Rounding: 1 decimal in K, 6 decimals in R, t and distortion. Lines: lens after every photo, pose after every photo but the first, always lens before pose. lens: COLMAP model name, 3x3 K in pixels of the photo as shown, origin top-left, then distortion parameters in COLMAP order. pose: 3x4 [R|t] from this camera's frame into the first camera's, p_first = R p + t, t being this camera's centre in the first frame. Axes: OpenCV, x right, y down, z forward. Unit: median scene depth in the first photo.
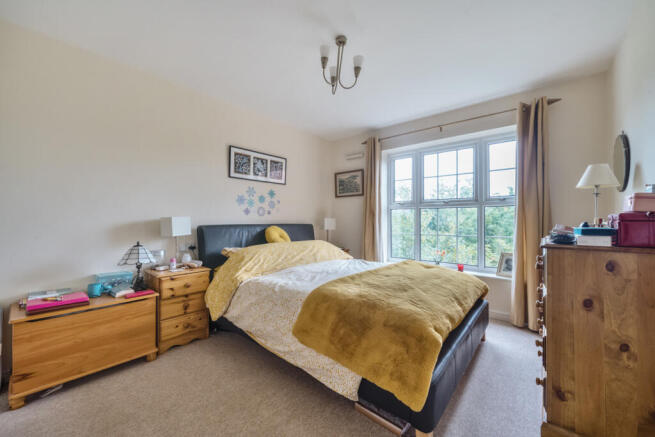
lens RADIAL K [[255.9, 0, 324.3], [0, 255.9, 219.4], [0, 0, 1]] dist [-0.000777, -0.000074]
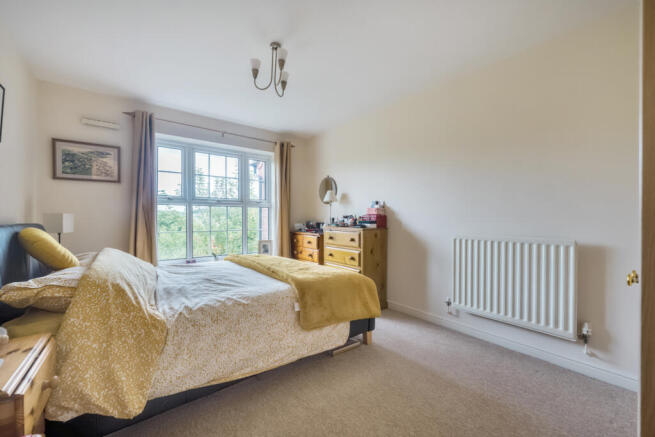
lens RADIAL K [[255.9, 0, 324.3], [0, 255.9, 219.4], [0, 0, 1]] dist [-0.000777, -0.000074]
pose [[0.204179, -0.007764, 0.978903, -0.520872], [-0.005583, 0.999943, 0.009095, -0.000128], [-0.978918, -0.007323, 0.204124, 0.328394]]
